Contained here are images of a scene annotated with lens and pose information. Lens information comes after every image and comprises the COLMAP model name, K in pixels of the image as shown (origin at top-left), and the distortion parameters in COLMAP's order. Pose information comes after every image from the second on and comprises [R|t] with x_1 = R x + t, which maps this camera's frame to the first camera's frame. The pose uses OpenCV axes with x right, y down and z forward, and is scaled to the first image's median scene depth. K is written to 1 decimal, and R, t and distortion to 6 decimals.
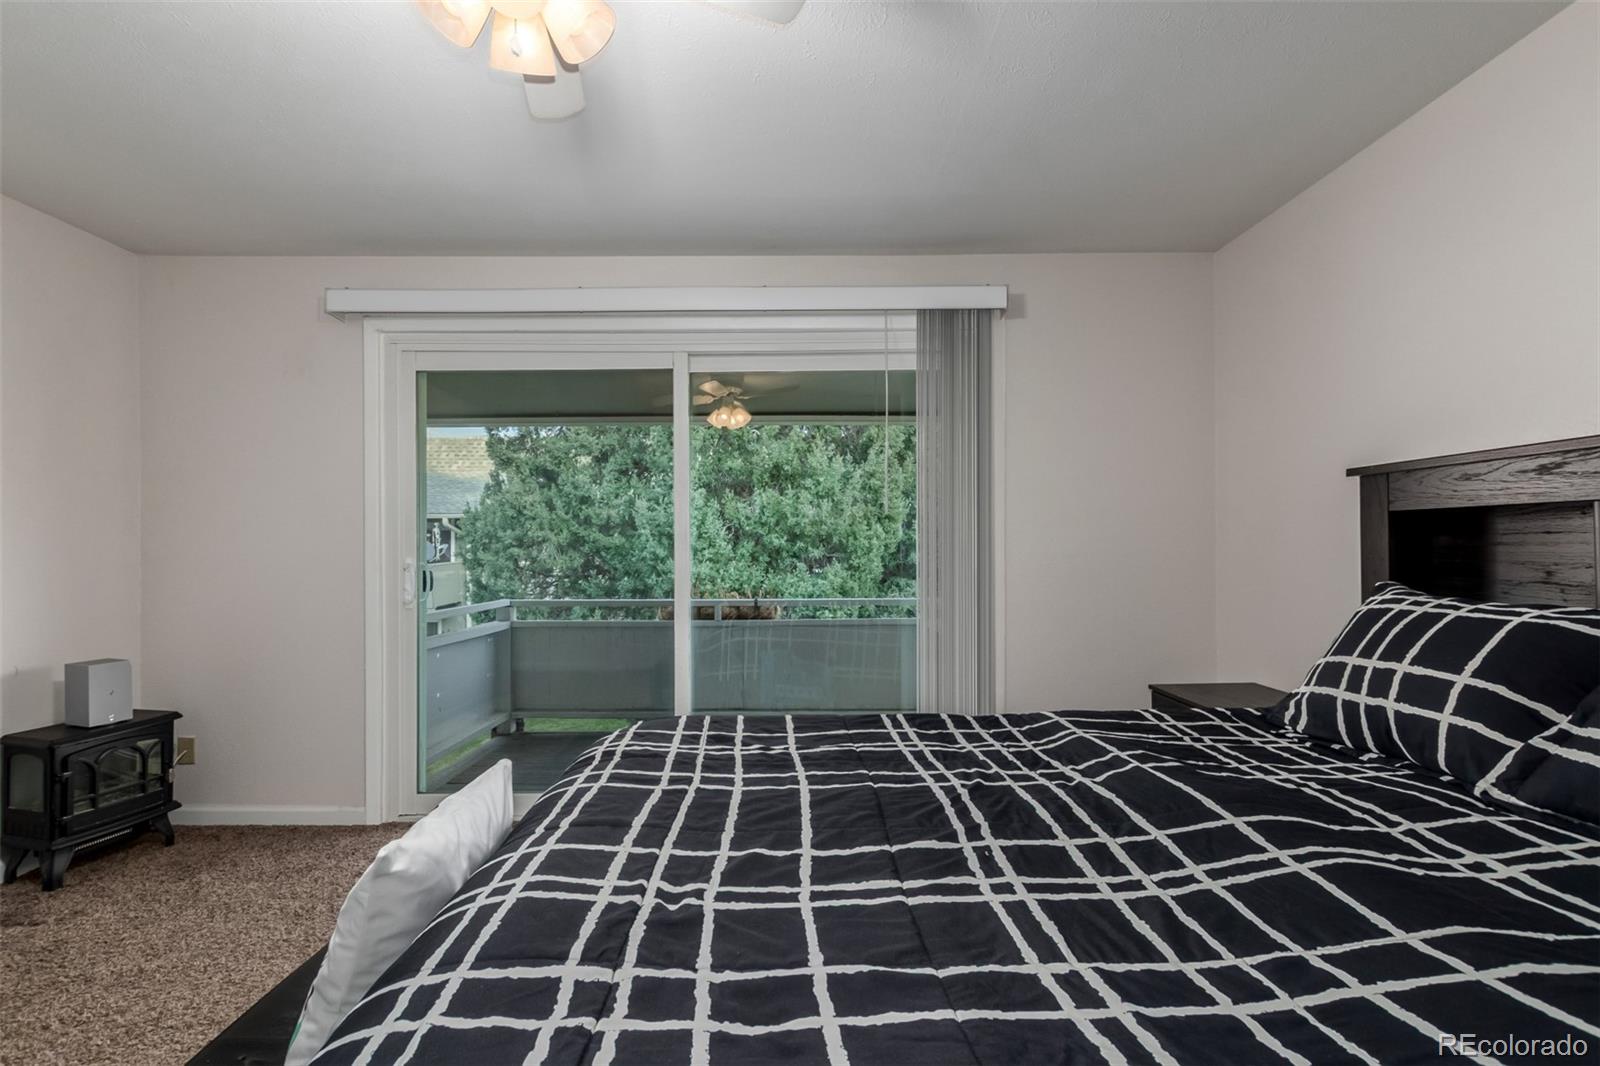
lens RADIAL K [[737.7, 0, 792.3], [0, 737.7, 539.1], [0, 0, 1]] dist [0.001012, -0.000770]
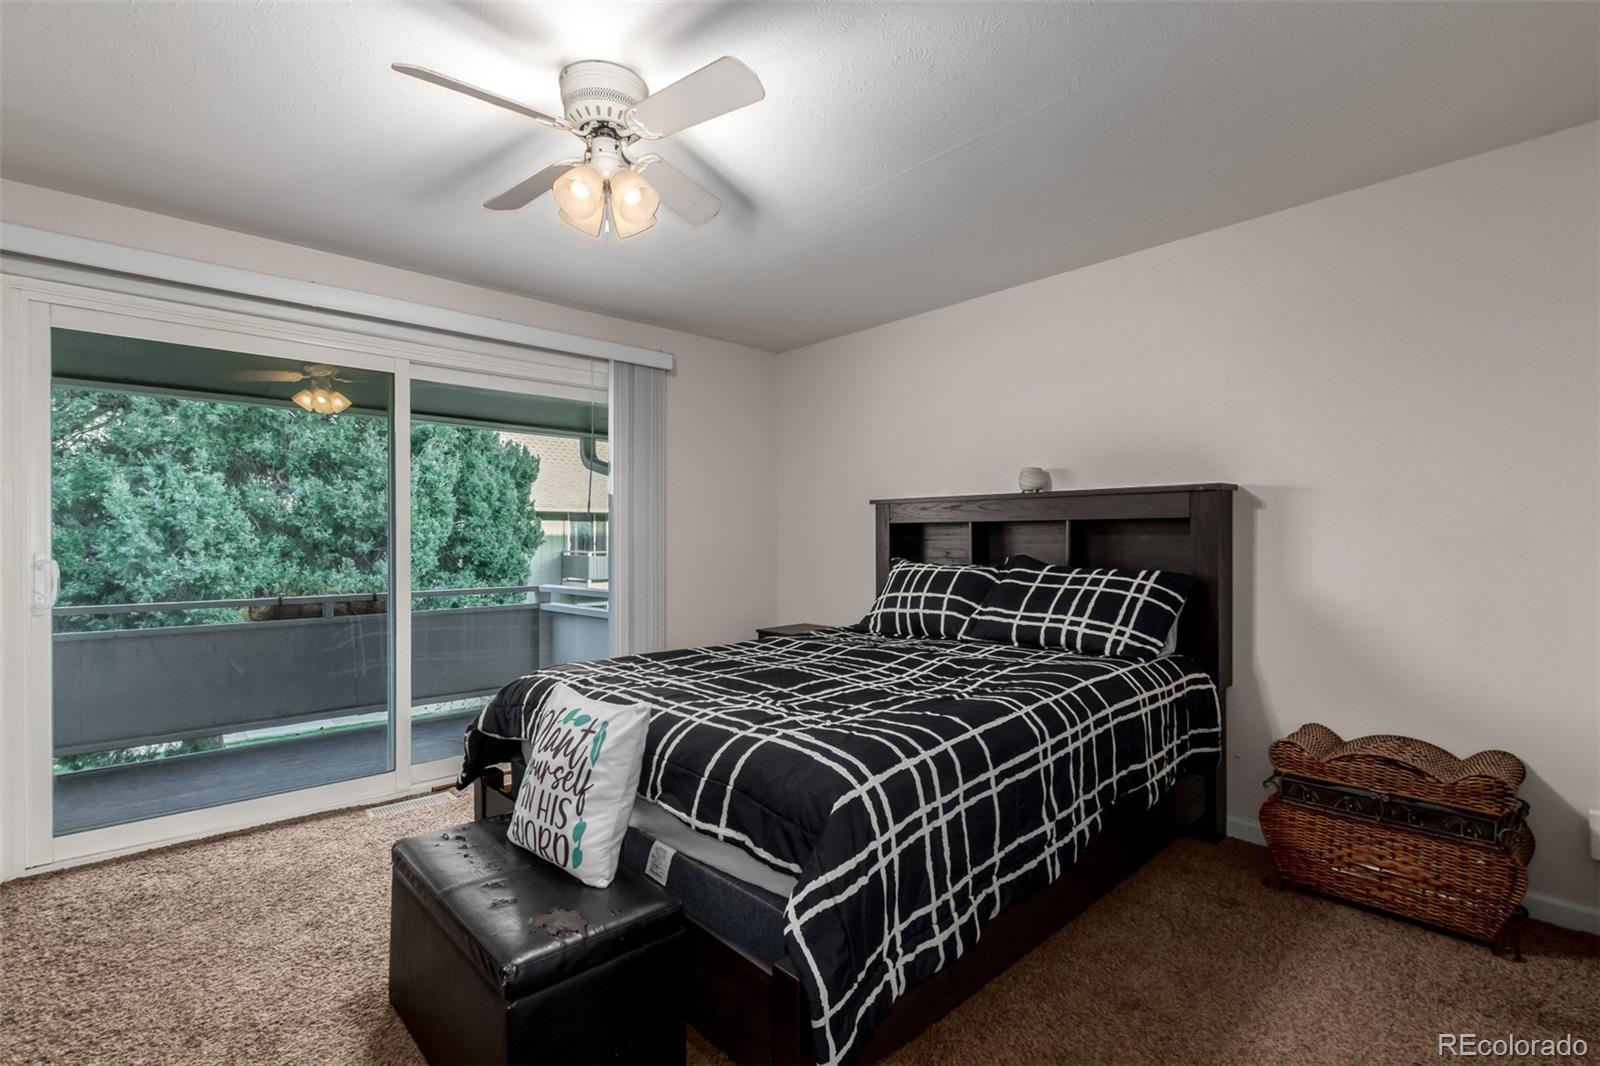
lens RADIAL K [[737.7, 0, 811.5], [0, 737.7, 541.1], [0, 0, 1]] dist [0.001012, -0.000770]
pose [[0.704848, -0.002997, 0.709352, -0.725544], [-0.006579, 0.999920, 0.010762, -0.008485], [-0.709328, -0.012252, 0.704772, -0.249747]]
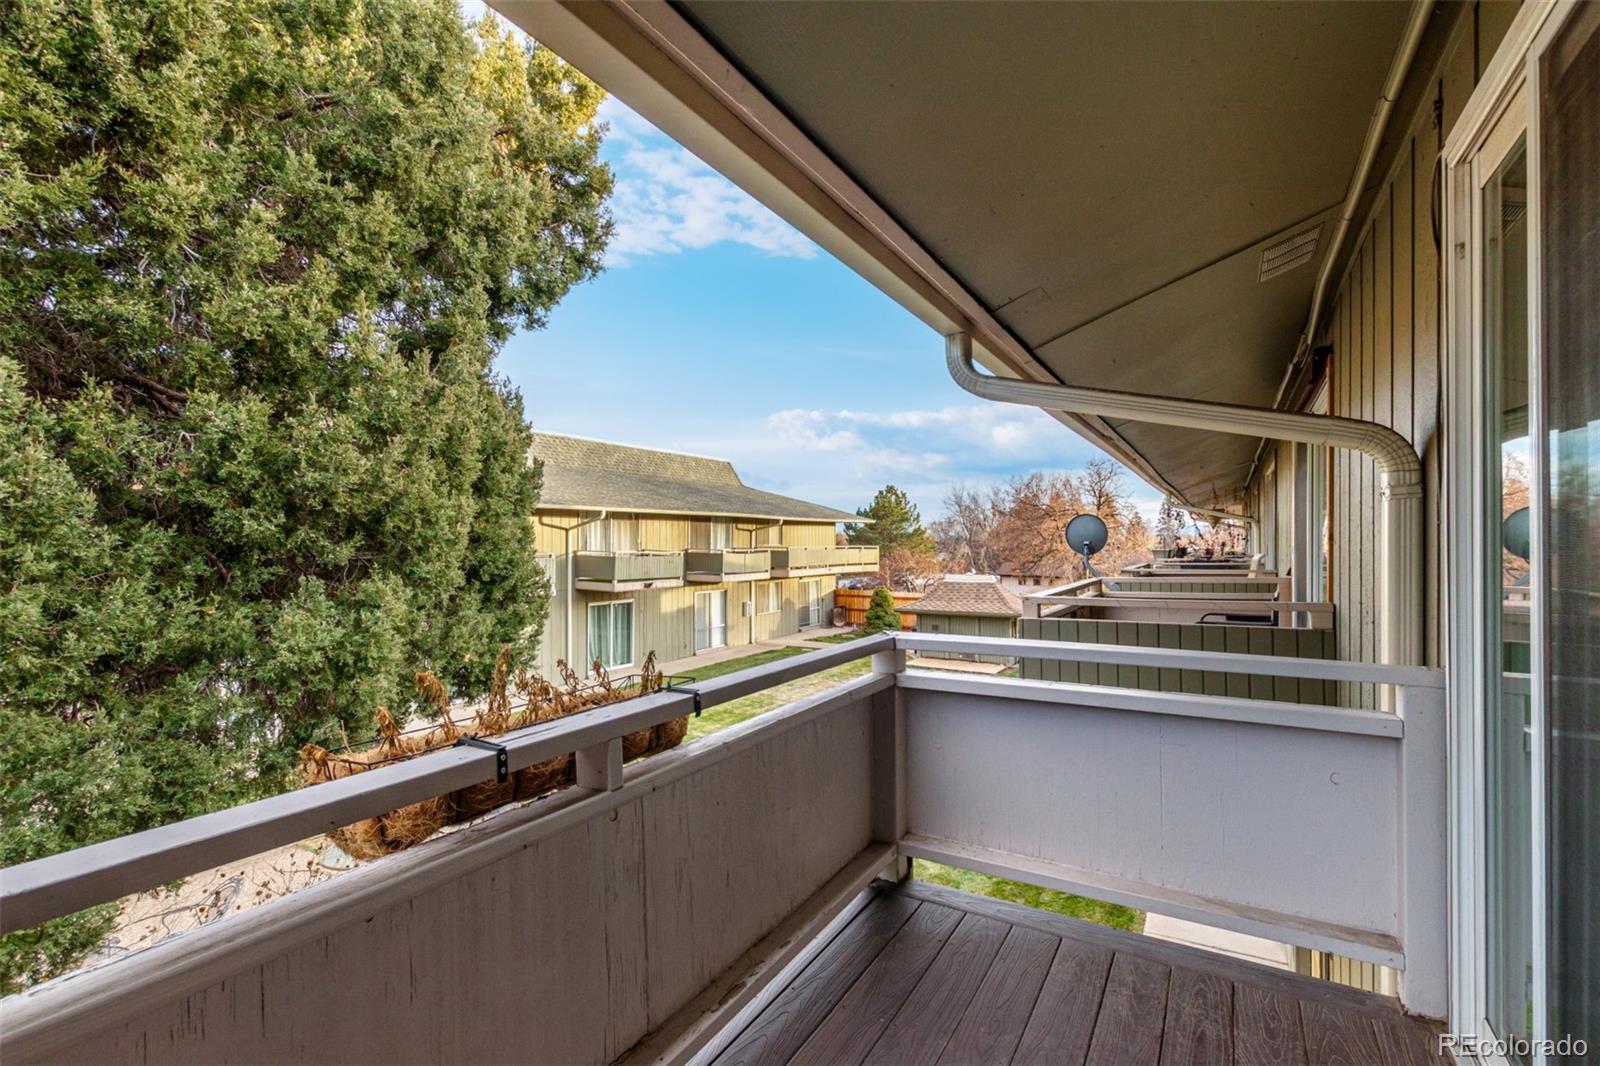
lens RADIAL K [[737.7, 0, 811.7], [0, 737.7, 533.6], [0, 0, 1]] dist [0.001012, -0.000770]
pose [[0.491757, 0.004381, 0.870721, -0.679531], [-0.007001, 0.999975, -0.001078, 0.016960], [-0.870704, -0.005566, 0.491776, 1.600672]]
